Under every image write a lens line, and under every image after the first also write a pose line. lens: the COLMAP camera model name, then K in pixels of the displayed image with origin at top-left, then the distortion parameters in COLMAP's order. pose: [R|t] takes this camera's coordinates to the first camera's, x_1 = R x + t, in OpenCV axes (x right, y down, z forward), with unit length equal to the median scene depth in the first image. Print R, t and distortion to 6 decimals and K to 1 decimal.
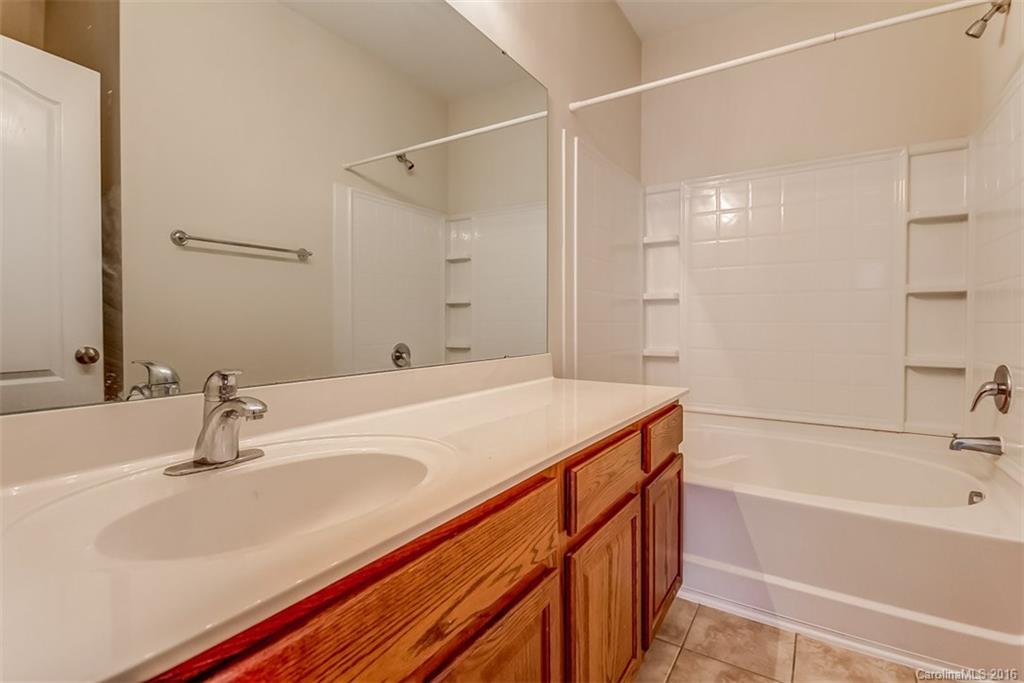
lens RADIAL K [[476.5, 0, 507.3], [0, 476.5, 334.7], [0, 0, 1]] dist [-0.000298, -0.000577]
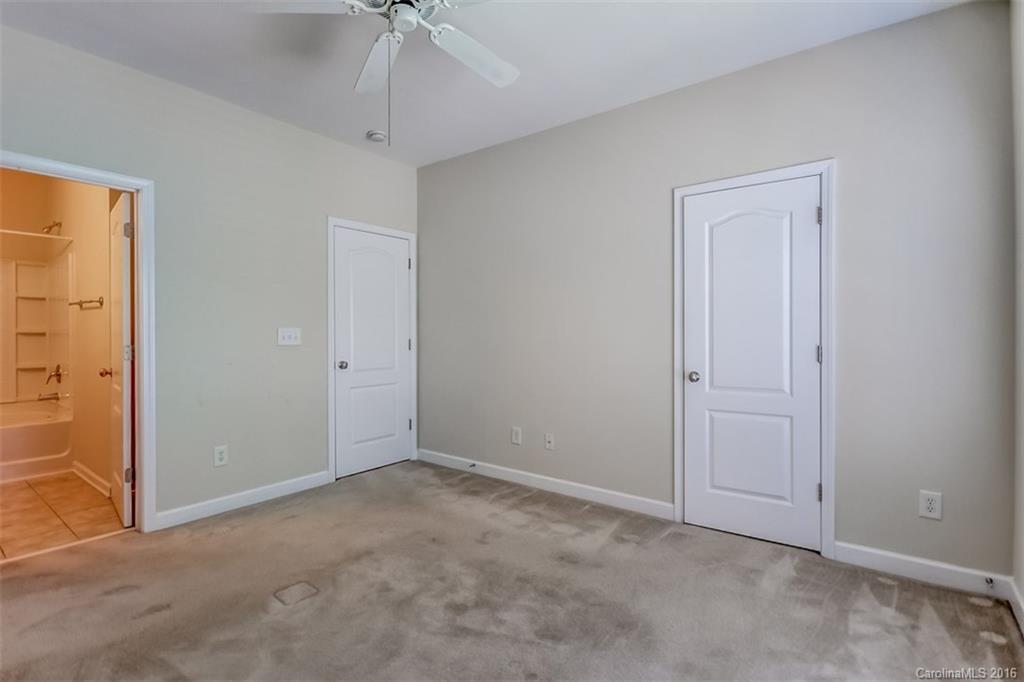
lens RADIAL K [[476.5, 0, 507.5], [0, 476.5, 337.4], [0, 0, 1]] dist [-0.000298, -0.000577]
pose [[0.075352, -0.007332, 0.997130, -1.115022], [0.014672, 0.999873, 0.006243, -0.051890], [-0.997049, 0.014160, 0.075450, -1.344977]]
